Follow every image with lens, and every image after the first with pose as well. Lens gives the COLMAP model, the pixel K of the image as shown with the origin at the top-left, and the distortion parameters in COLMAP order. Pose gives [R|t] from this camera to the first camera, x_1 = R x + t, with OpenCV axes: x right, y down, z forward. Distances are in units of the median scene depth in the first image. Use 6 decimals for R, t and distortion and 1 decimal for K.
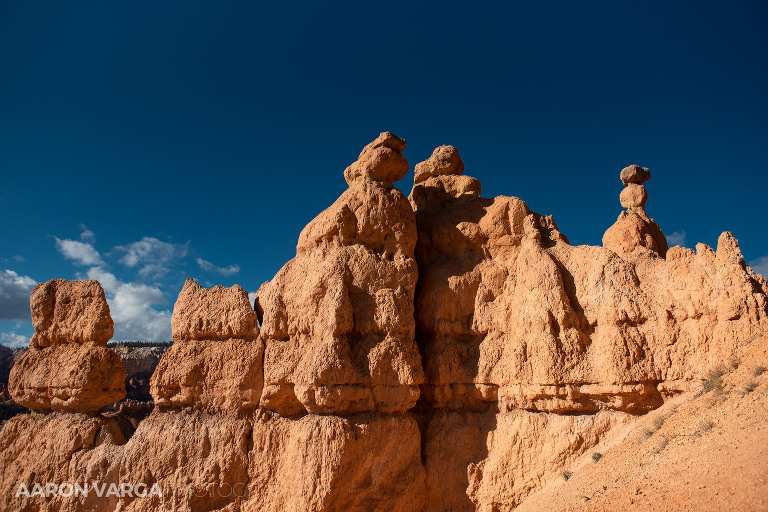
lens RADIAL K [[527.9, 0, 383.6], [0, 527.9, 254.9], [0, 0, 1]] dist [0.006051, -0.003073]
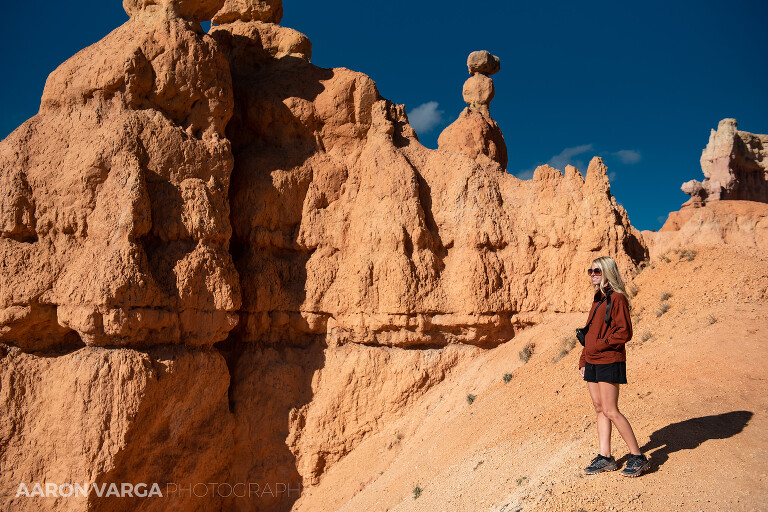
lens RADIAL K [[868.2, 0, 384.1], [0, 868.2, 256.9], [0, 0, 1]] dist [-0.013758, 0.000000]
pose [[0.886090, 0.055847, 0.460136, -0.314795], [-0.127107, 0.983936, 0.125351, -0.012005], [-0.445744, -0.169559, 0.878955, -0.168072]]
